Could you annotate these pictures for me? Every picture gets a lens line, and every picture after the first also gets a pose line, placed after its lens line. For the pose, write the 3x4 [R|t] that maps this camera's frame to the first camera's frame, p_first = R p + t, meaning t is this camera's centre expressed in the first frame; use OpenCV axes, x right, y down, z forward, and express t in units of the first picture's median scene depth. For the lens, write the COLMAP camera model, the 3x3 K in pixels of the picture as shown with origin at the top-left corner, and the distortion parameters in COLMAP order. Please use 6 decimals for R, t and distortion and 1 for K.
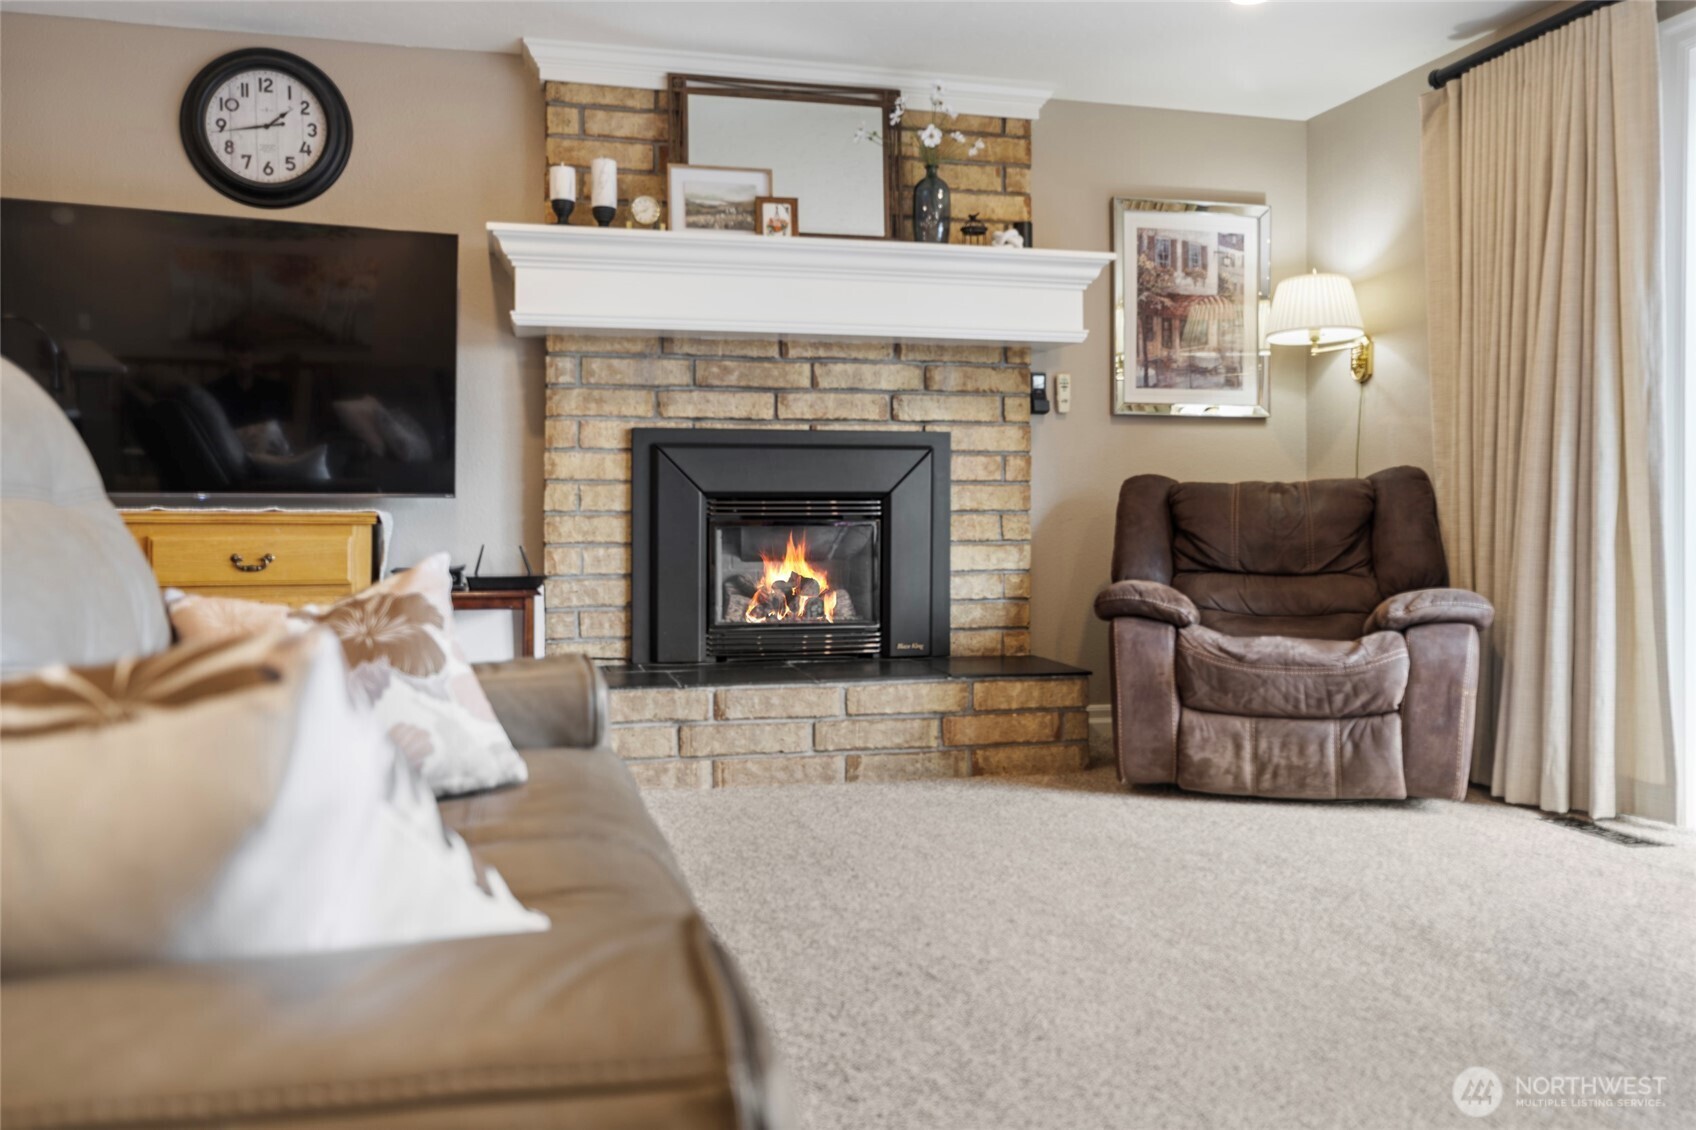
lens RADIAL K [[1348.5, 0, 858.1], [0, 1348.5, 550.0], [0, 0, 1]] dist [-0.004170, 0.021547]
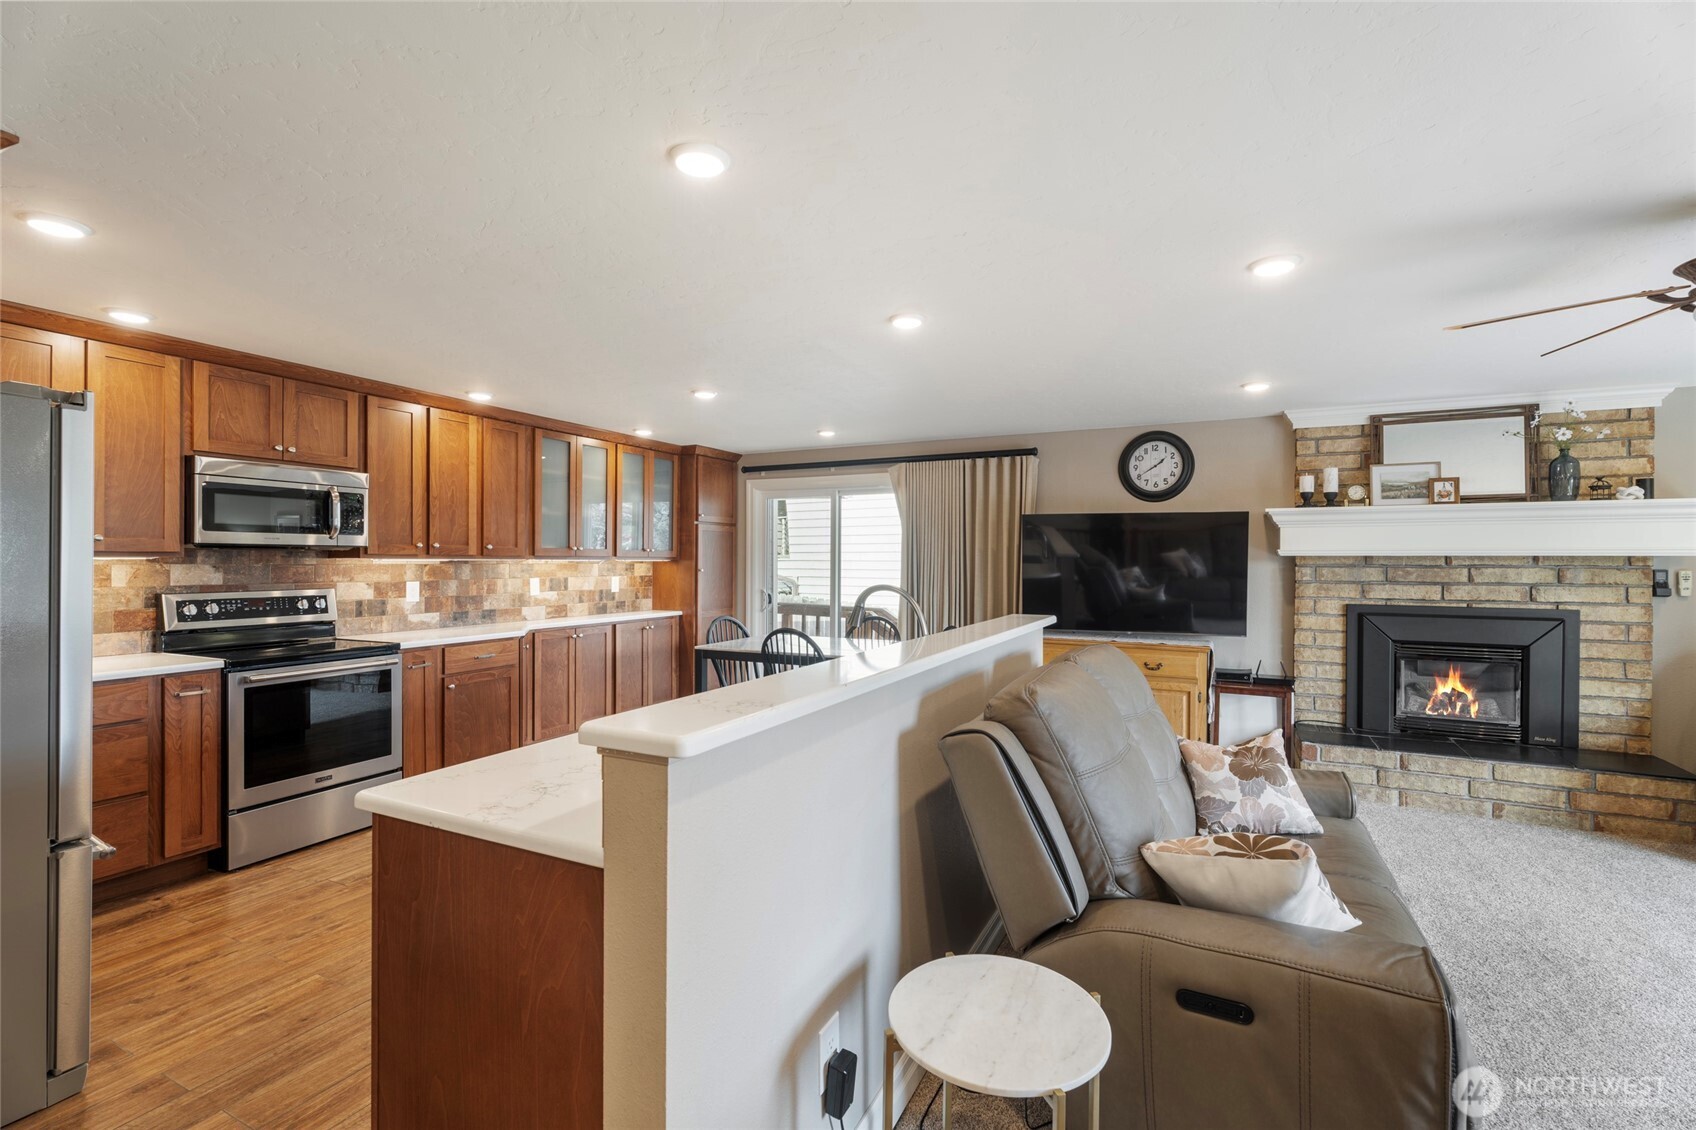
lens RADIAL K [[759.0, 0, 838.3], [0, 759.0, 560.7], [0, 0, 1]] dist [0.004100, -0.001462]
pose [[0.748084, 0.004014, -0.663592, 0.008954], [-0.011426, 0.999911, -0.006832, -0.137545], [0.663505, 0.012693, 0.748064, -0.294631]]
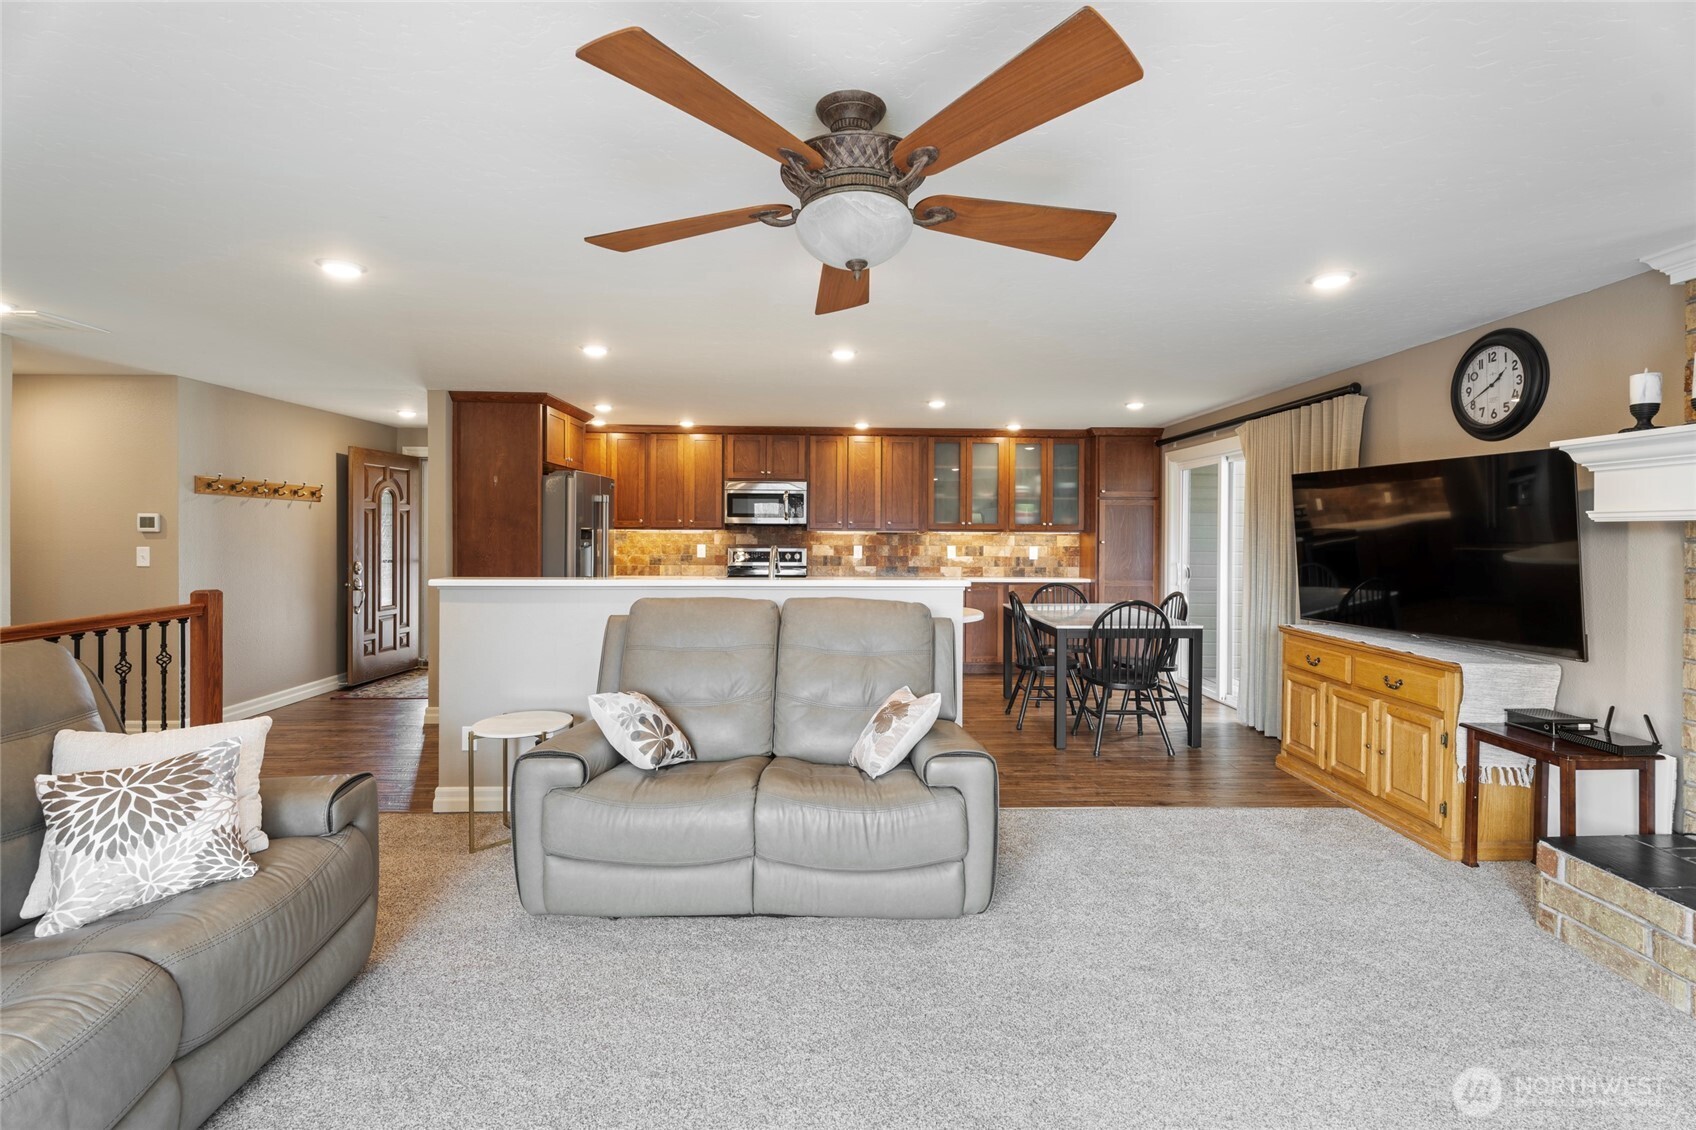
lens RADIAL K [[759.0, 0, 842.5], [0, 759.0, 526.3], [0, 0, 1]] dist [0.004100, -0.001462]
pose [[-0.241555, -0.009338, -0.970342, 0.516324], [-0.016244, 0.999852, -0.005578, -0.141800], [0.970251, 0.014415, -0.241671, 0.506557]]
